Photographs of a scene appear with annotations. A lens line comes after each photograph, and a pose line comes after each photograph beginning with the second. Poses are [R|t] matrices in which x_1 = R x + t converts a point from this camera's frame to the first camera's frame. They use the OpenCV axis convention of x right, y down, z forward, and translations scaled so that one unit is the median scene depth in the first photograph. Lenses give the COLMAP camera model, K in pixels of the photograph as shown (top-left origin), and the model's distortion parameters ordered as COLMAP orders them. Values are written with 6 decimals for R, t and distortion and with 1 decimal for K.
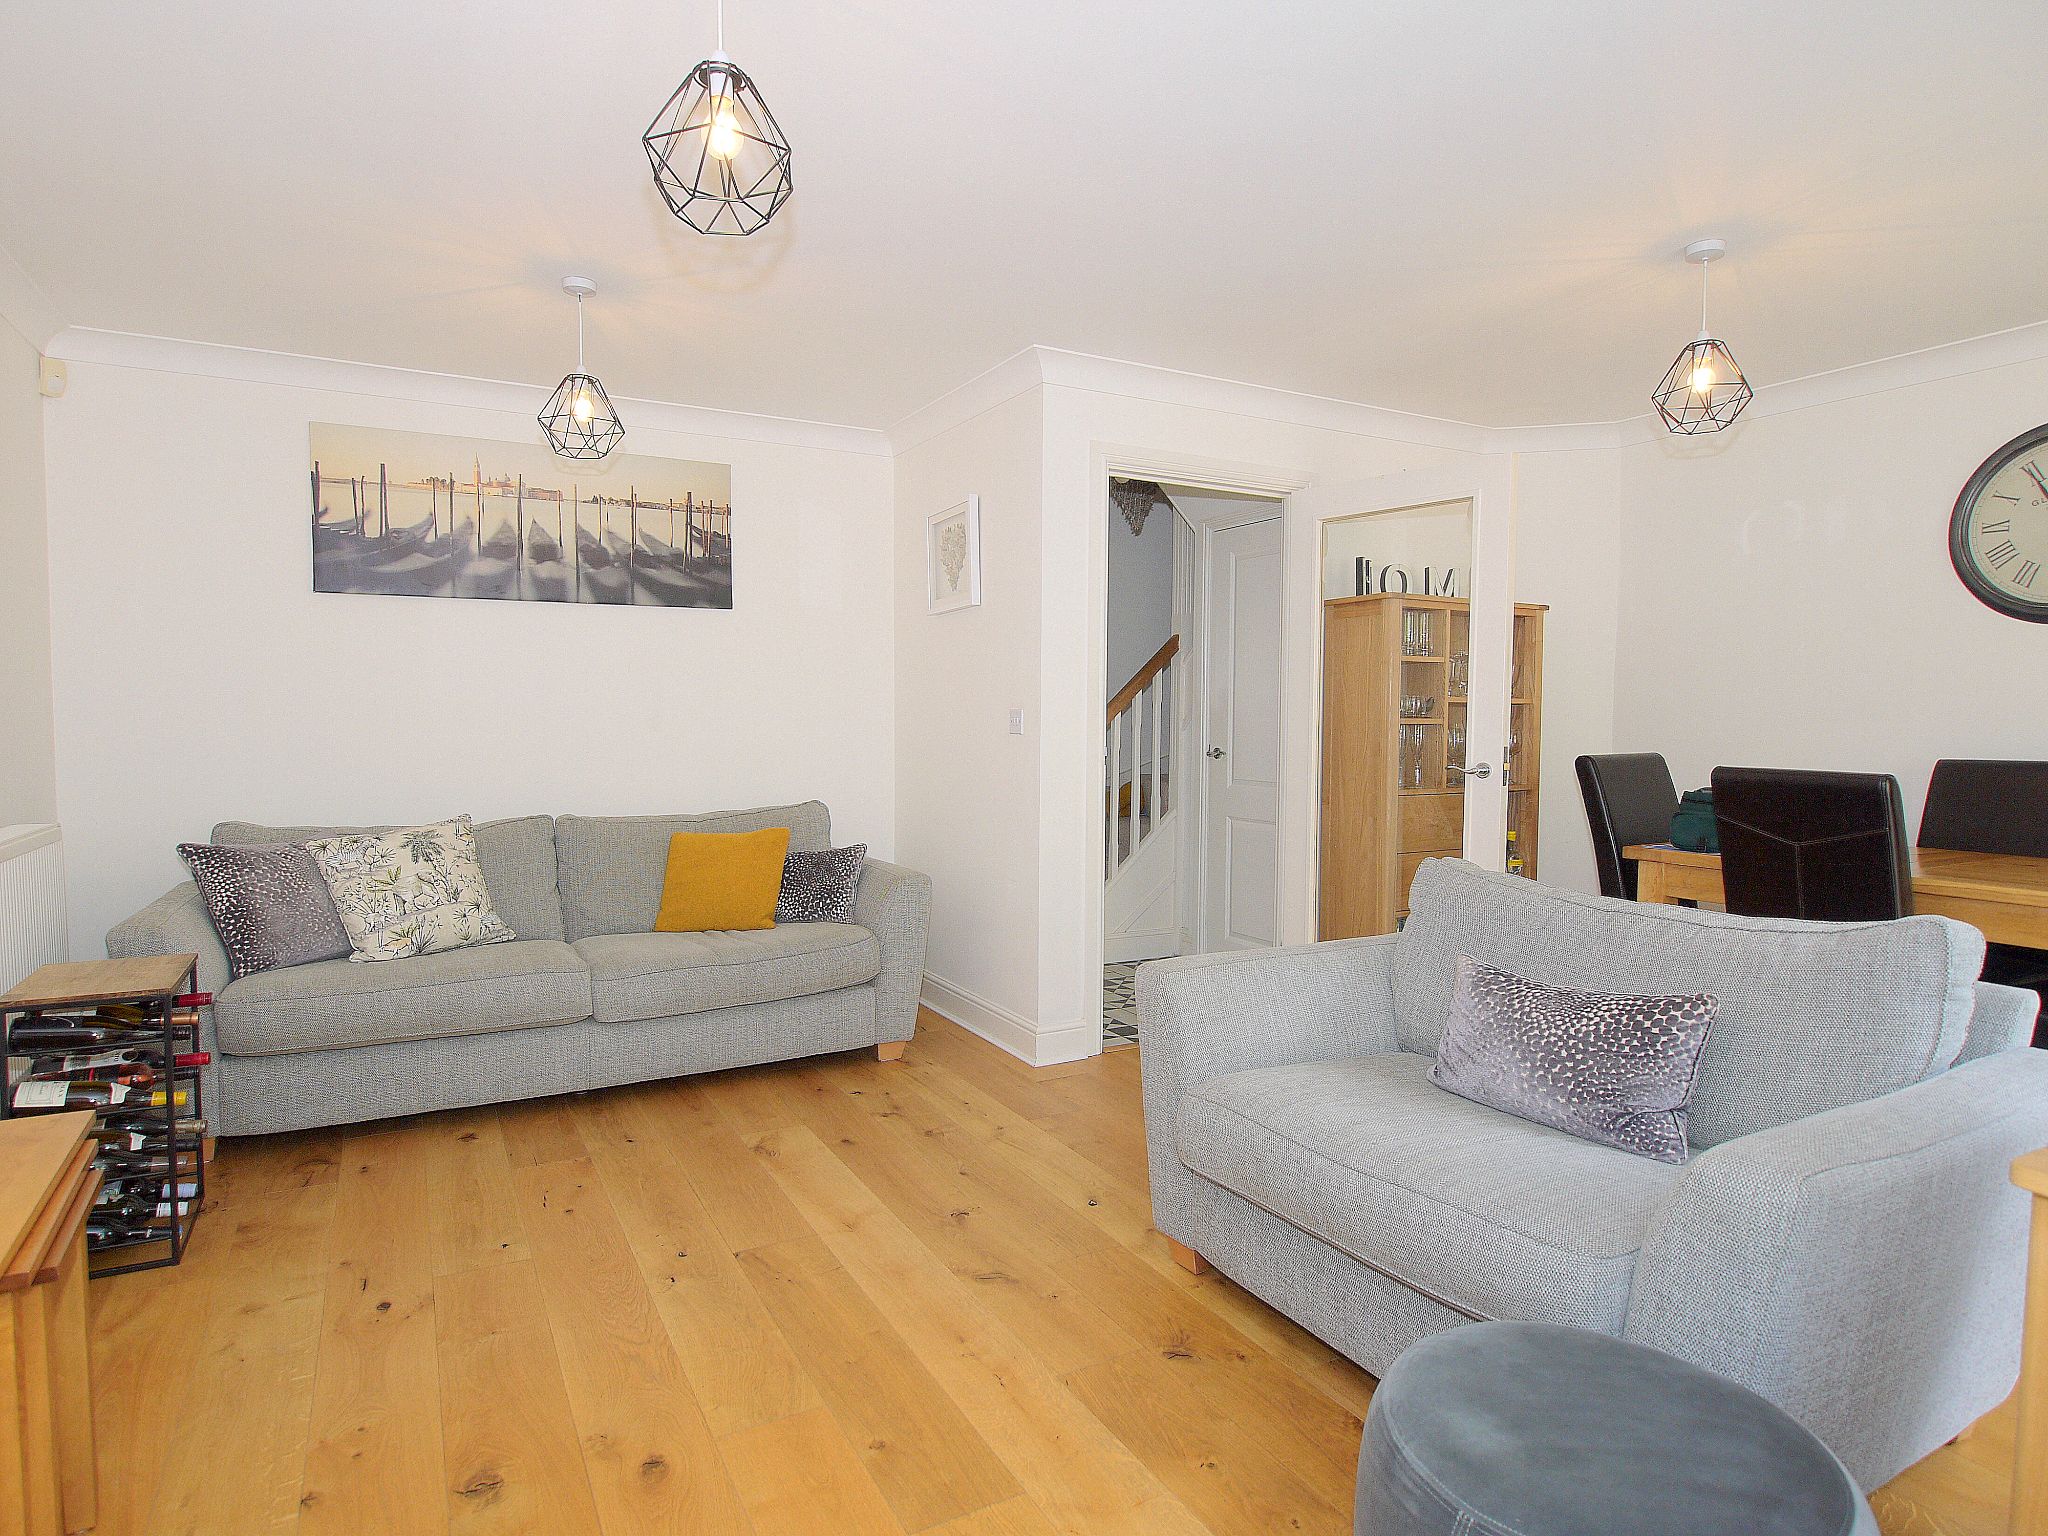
lens RADIAL K [[1084.1, 0, 1022.1], [0, 1084.1, 782.1], [0, 0, 1]] dist [-0.030060, 0.000013]
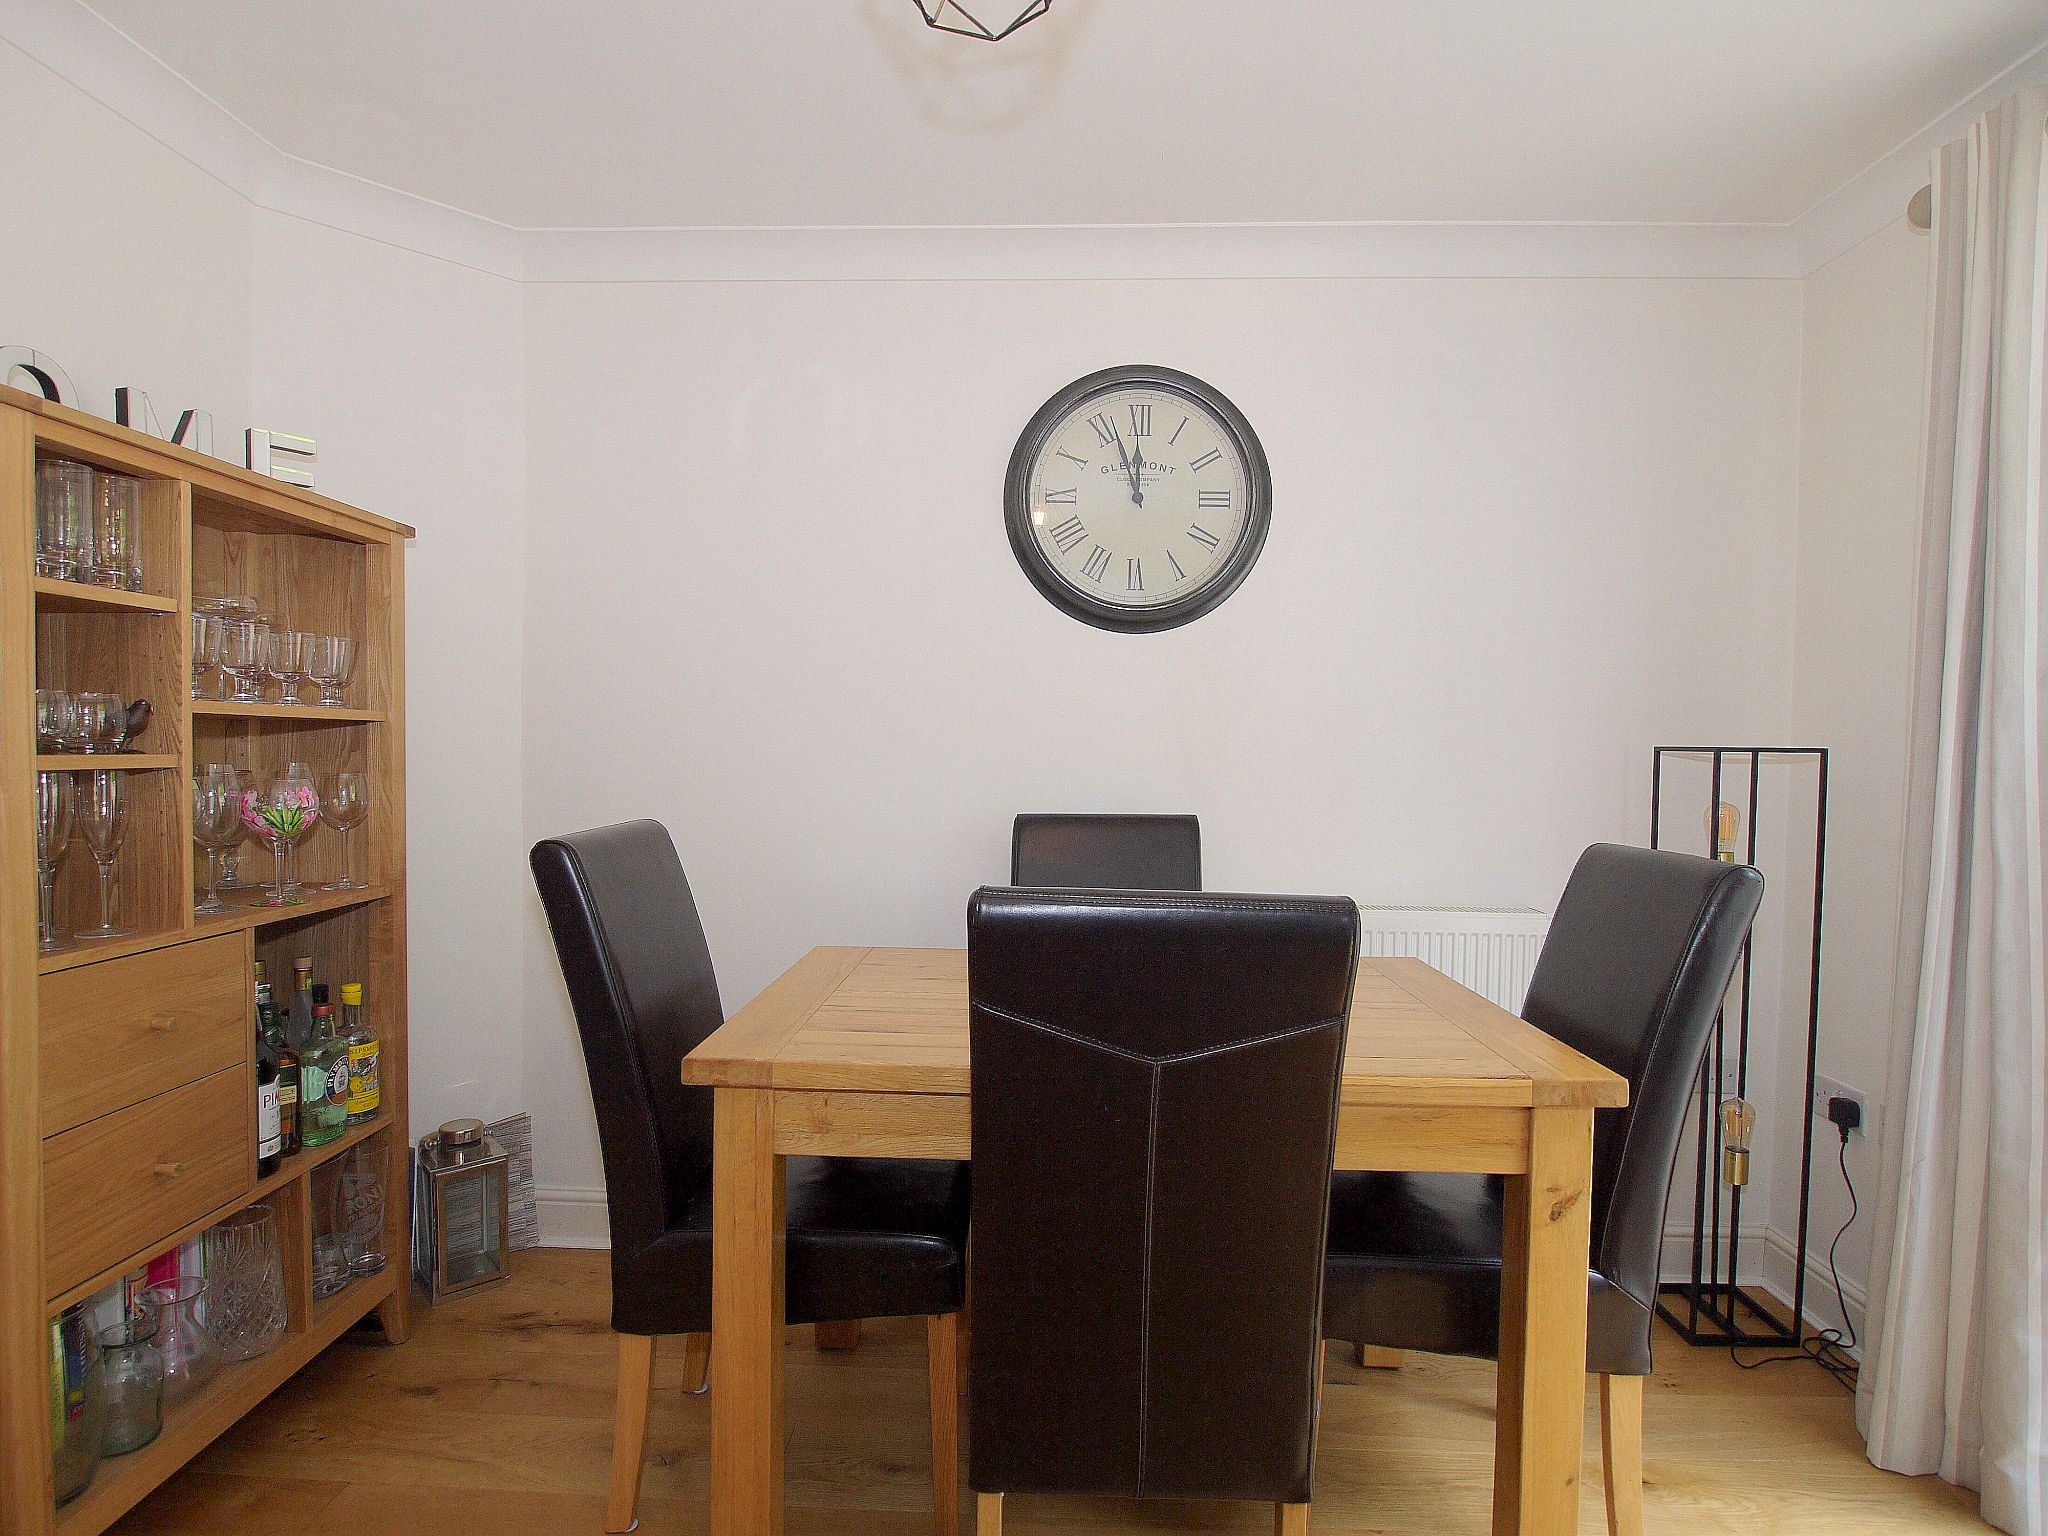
lens RADIAL K [[1084.1, 0, 1022.1], [0, 1084.1, 782.1], [0, 0, 1]] dist [-0.030060, 0.000013]
pose [[0.508102, -0.023298, 0.860982, 0.216364], [0.038570, 0.999247, 0.004277, -0.039420], [-0.860433, 0.031035, 0.508618, 0.547899]]
